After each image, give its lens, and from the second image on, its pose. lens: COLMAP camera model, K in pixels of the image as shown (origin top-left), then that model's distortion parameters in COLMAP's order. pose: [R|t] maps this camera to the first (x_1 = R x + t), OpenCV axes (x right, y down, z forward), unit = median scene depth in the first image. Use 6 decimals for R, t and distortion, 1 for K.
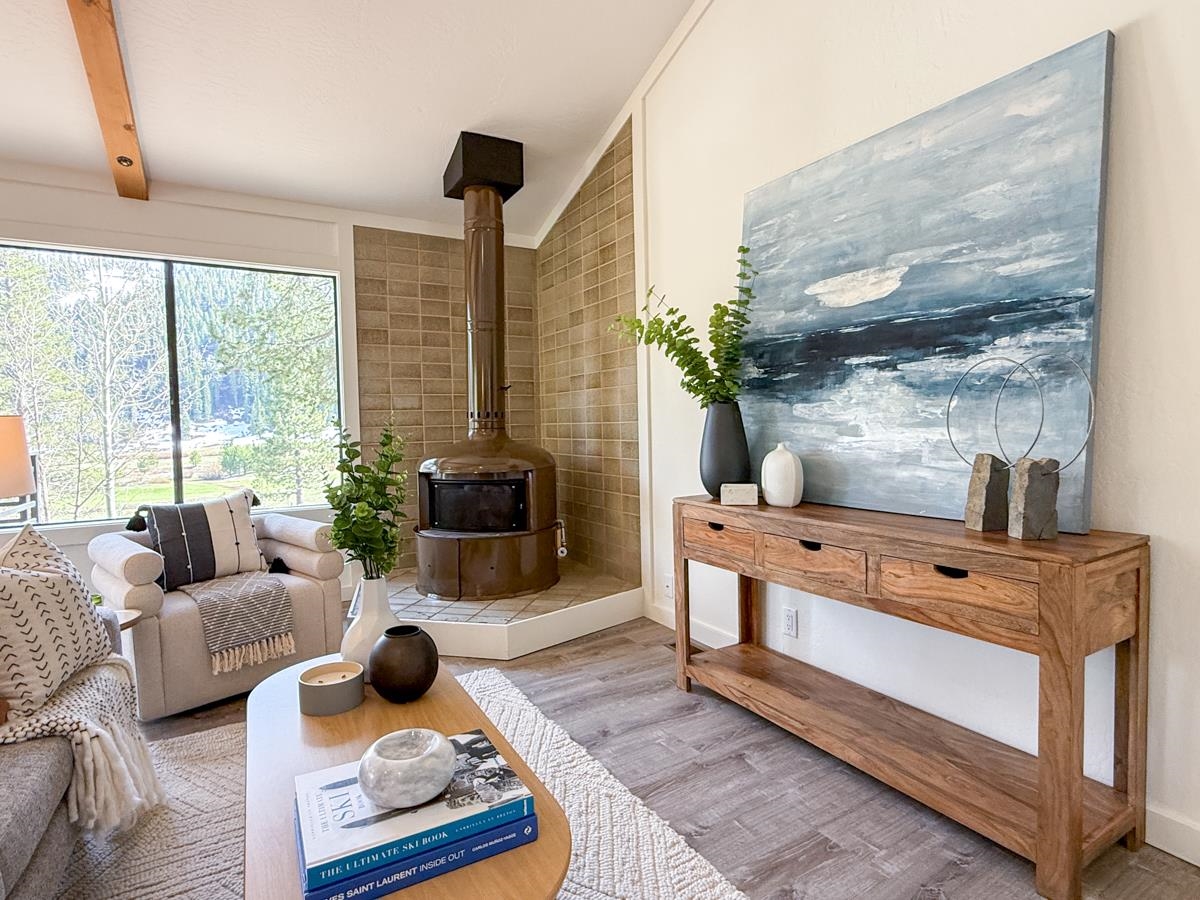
lens RADIAL K [[628.4, 0, 595.3], [0, 628.4, 452.7], [0, 0, 1]] dist [-0.002296, -0.000424]
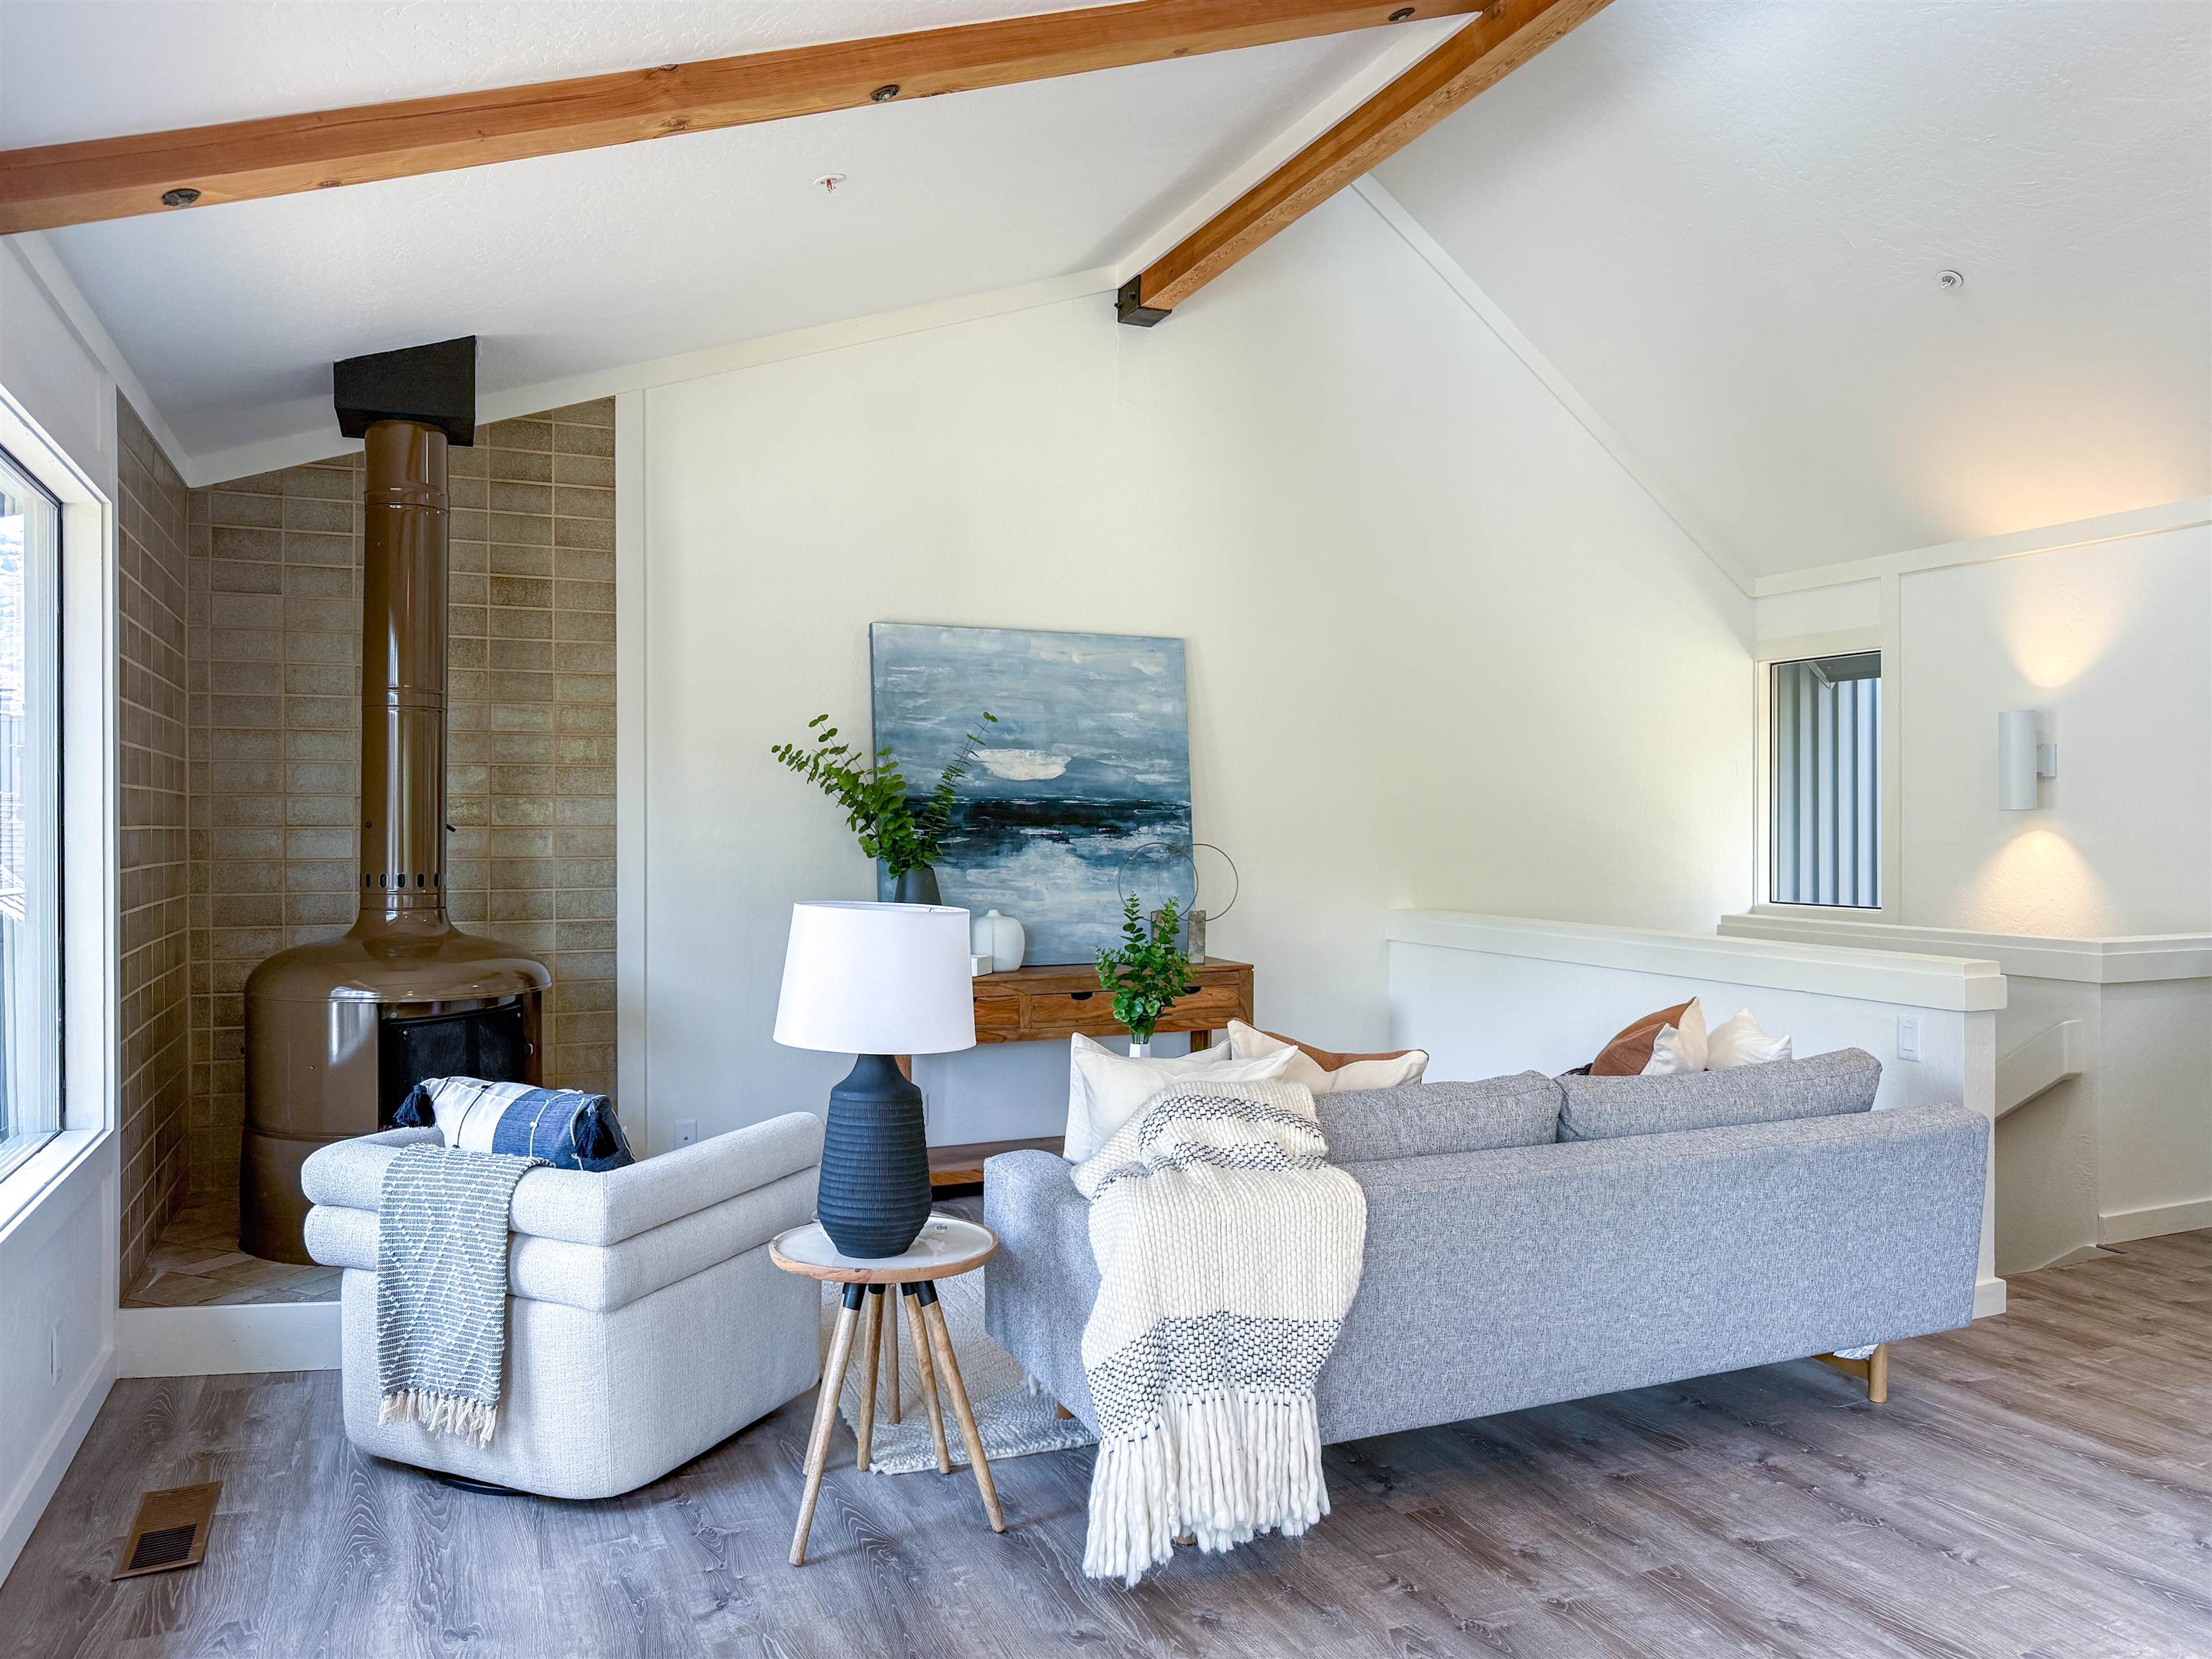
lens RADIAL K [[1571.2, 0, 1143.5], [0, 1571.2, 845.6], [0, 0, 1]] dist [-0.006181, 0.000232]
pose [[0.091627, 0.004926, 0.995781, -1.852525], [0.040916, 0.999125, -0.008708, -0.072266], [-0.994952, 0.041542, 0.091345, 0.446224]]
